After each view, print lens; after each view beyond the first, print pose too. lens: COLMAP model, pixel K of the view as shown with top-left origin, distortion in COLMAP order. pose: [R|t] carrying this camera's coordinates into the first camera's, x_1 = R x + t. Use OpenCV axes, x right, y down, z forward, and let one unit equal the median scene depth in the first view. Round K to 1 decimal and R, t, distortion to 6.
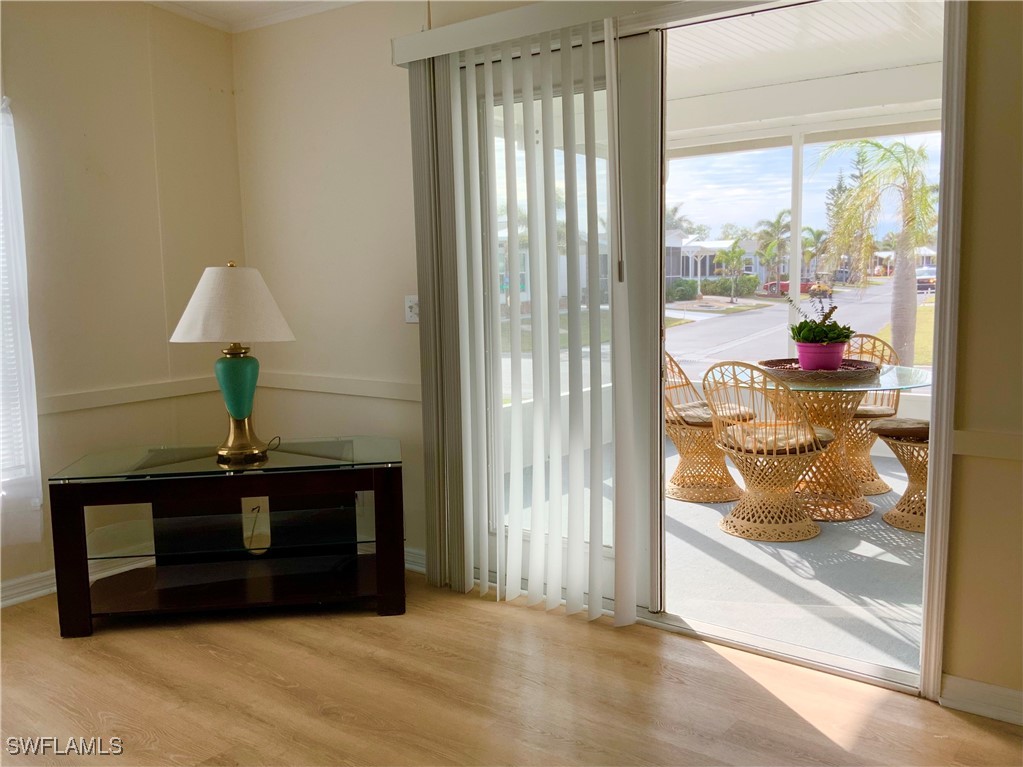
lens RADIAL K [[862.1, 0, 510.8], [0, 862.1, 377.6], [0, 0, 1]] dist [0.029841, -0.019320]
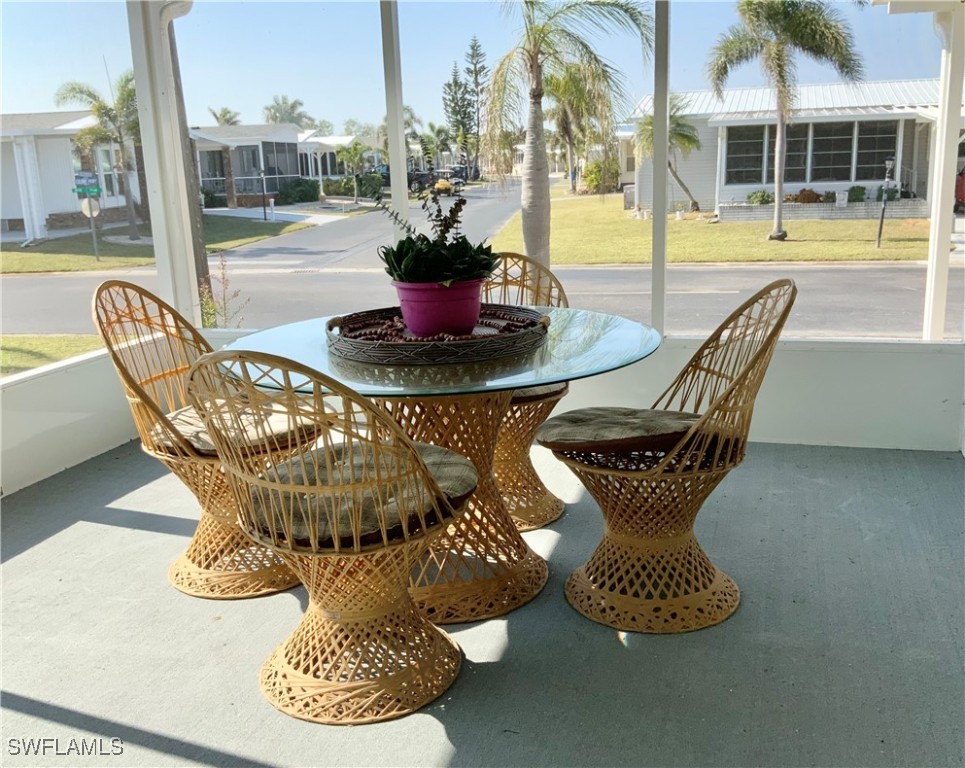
lens RADIAL K [[884.7, 0, 482.3], [0, 884.7, 382.5], [0, 0, 1]] dist [0.012917, 0.000000]
pose [[0.927123, -0.096500, 0.362121, 0.153984], [0.055638, 0.991013, 0.121643, -0.035367], [-0.370605, -0.092631, 0.924160, 0.414833]]
